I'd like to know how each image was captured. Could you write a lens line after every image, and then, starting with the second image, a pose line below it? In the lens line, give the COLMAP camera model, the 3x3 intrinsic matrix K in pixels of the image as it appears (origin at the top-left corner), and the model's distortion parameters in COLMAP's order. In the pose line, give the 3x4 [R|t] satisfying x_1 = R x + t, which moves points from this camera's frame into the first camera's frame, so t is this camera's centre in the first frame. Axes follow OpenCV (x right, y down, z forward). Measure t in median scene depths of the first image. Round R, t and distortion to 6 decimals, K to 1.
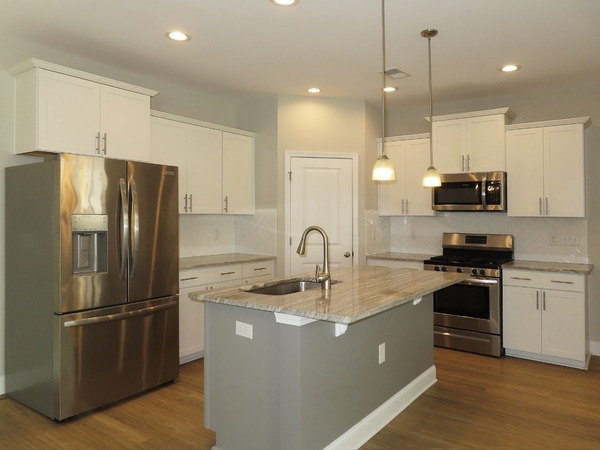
lens RADIAL K [[446.3, 0, 323.3], [0, 446.3, 208.0], [0, 0, 1]] dist [-0.002968, -0.001816]
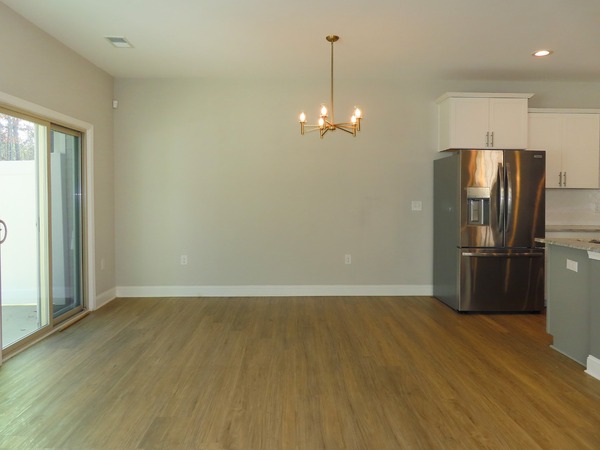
lens RADIAL K [[425.9, 0, 299.7], [0, 425.9, 205.7], [0, 0, 1]] dist [-0.001603, 0.001560]
pose [[0.580218, 0.018875, -0.814243, 0.233674], [0.009781, 0.999498, 0.030139, 0.020319], [0.814403, -0.025451, 0.579742, -0.267627]]
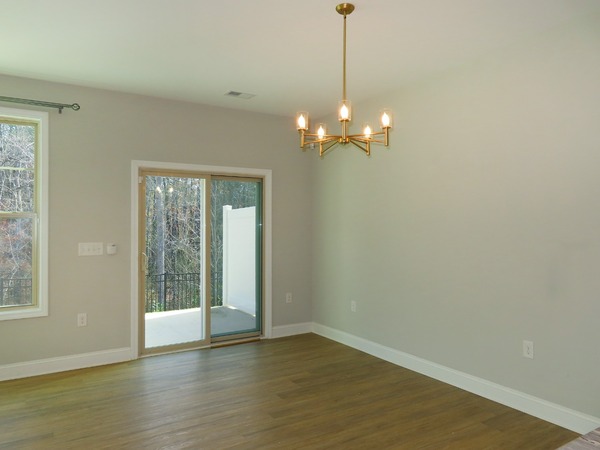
lens RADIAL K [[432.9, 0, 309.0], [0, 432.9, 222.3], [0, 0, 1]] dist [-0.001256, -0.002407]
pose [[-0.389491, -0.011436, -0.920959, 0.125938], [0.011940, 0.999776, -0.017464, 0.012773], [0.920953, -0.017799, -0.389267, 0.508120]]
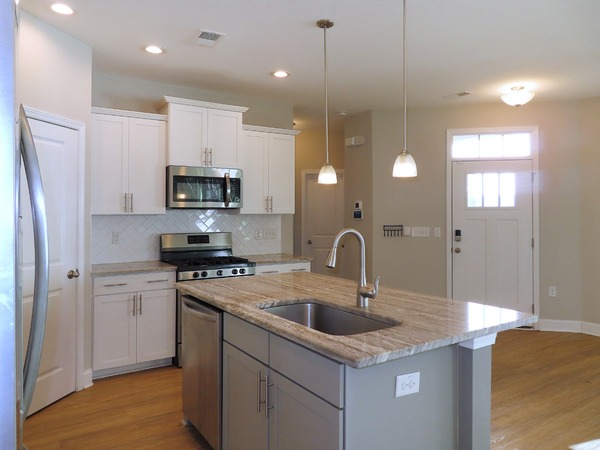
lens RADIAL K [[447.1, 0, 298.6], [0, 447.1, 204.7], [0, 0, 1]] dist [0.003938, 0.002131]
pose [[0.376784, 0.011592, 0.926228, -0.496421], [-0.012054, 0.999898, -0.007611, 0.003094], [-0.926223, -0.008297, 0.376886, 0.507919]]
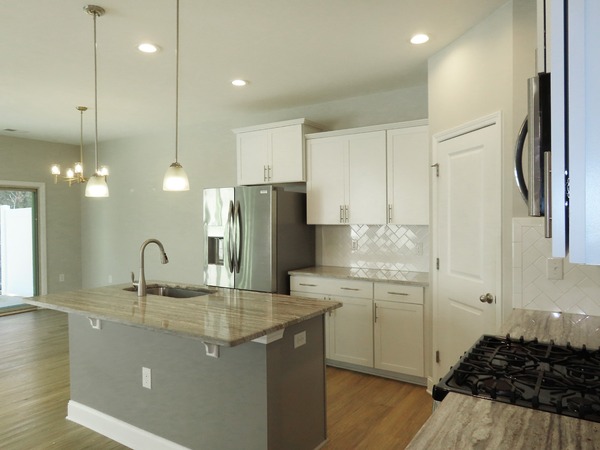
lens RADIAL K [[440.7, 0, 288.1], [0, 440.7, 225.5], [0, 0, 1]] dist [0.000791, 0.060059]
pose [[-0.015878, 0.014688, -0.999766, 0.696388], [0.023054, 0.999632, 0.014320, -0.000914], [0.999608, -0.022821, -0.016211, 0.874440]]
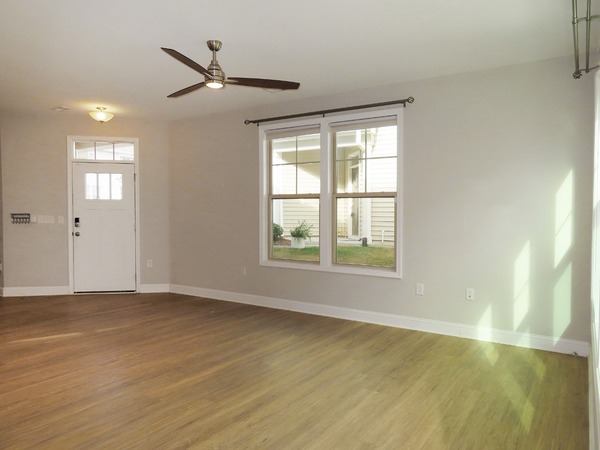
lens RADIAL K [[455.9, 0, 309.2], [0, 455.9, 229.1], [0, 0, 1]] dist [-0.003121, -0.001577]
pose [[-0.013223, -0.035754, 0.999273, -0.756499], [-0.021074, 0.999148, 0.035471, 0.023984], [-0.999690, -0.020589, -0.013965, -0.193866]]
